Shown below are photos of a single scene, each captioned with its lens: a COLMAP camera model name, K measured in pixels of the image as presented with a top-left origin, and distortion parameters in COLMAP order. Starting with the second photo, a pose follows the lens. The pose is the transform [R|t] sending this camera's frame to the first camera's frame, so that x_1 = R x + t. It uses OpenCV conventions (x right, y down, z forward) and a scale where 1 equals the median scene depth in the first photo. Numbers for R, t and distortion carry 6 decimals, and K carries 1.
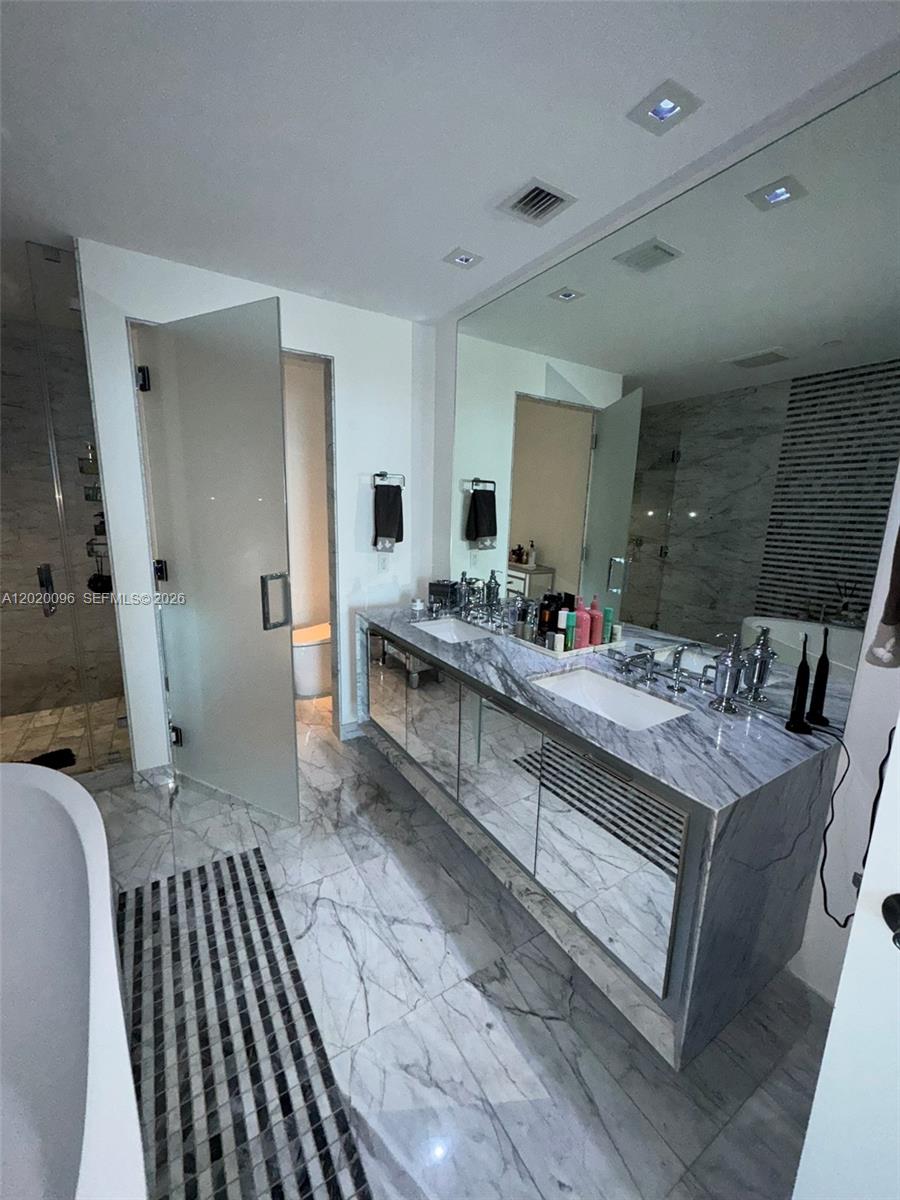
lens RADIAL K [[478.2, 0, 451.0], [0, 478.2, 600.6], [0, 0, 1]] dist [-0.001695, 0.000374]
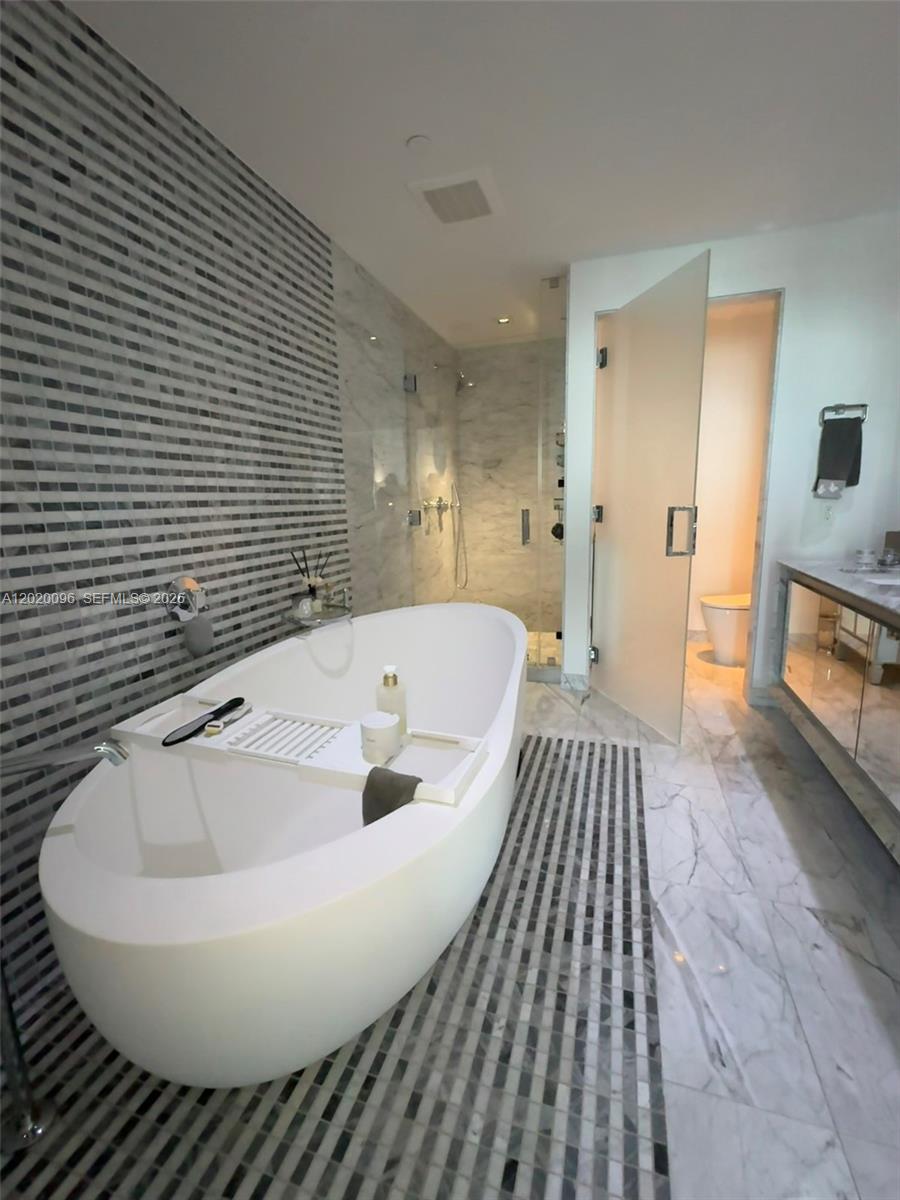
lens RADIAL K [[526.1, 0, 446.0], [0, 526.1, 598.0], [0, 0, 1]] dist [-0.003273, 0.001073]
pose [[0.640224, 0.100623, -0.761570, 0.277781], [-0.106855, 0.993411, 0.041426, 0.198606], [0.760720, 0.054855, 0.646758, -0.227672]]
